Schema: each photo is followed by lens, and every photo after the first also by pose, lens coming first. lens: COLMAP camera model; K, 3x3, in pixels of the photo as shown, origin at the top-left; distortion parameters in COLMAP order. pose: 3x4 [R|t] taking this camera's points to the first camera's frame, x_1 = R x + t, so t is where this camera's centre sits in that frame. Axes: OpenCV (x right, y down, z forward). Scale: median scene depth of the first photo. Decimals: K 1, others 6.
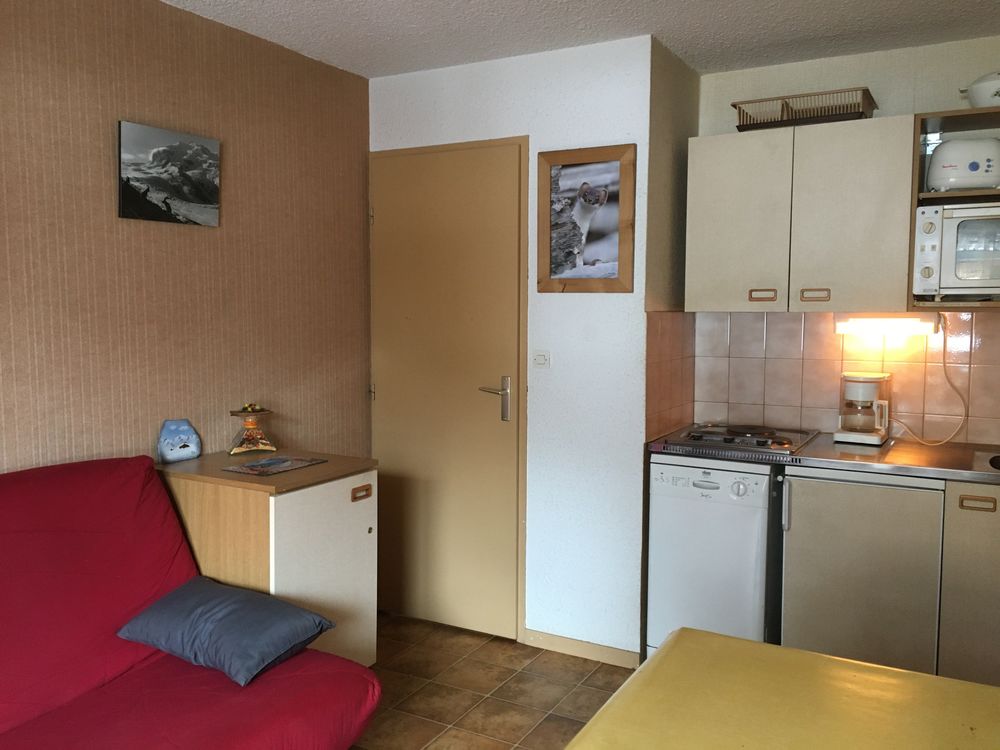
lens RADIAL K [[839.9, 0, 500.0], [0, 839.9, 375.0], [0, 0, 1]] dist [0.080191, -0.101262]
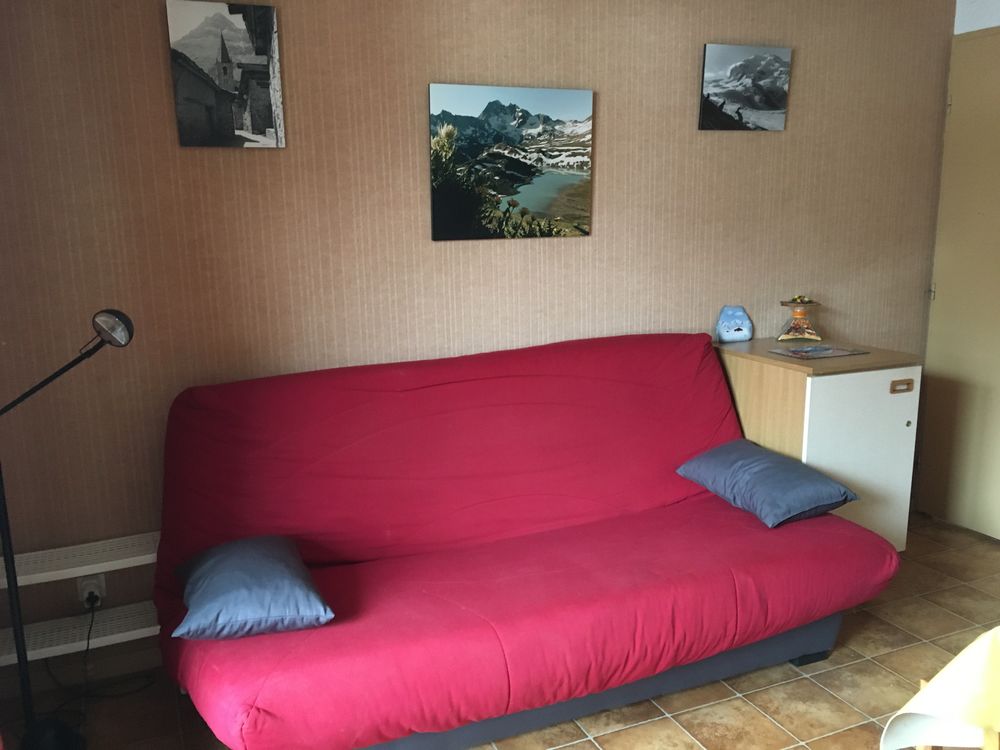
lens RADIAL K [[839.9, 0, 500.0], [0, 839.9, 375.0], [0, 0, 1]] dist [0.080191, -0.101262]
pose [[0.796295, 0.098624, -0.596814, 0.064921], [-0.031801, 0.992080, 0.121512, 0.016761], [0.604072, -0.077780, 0.793125, -0.118716]]
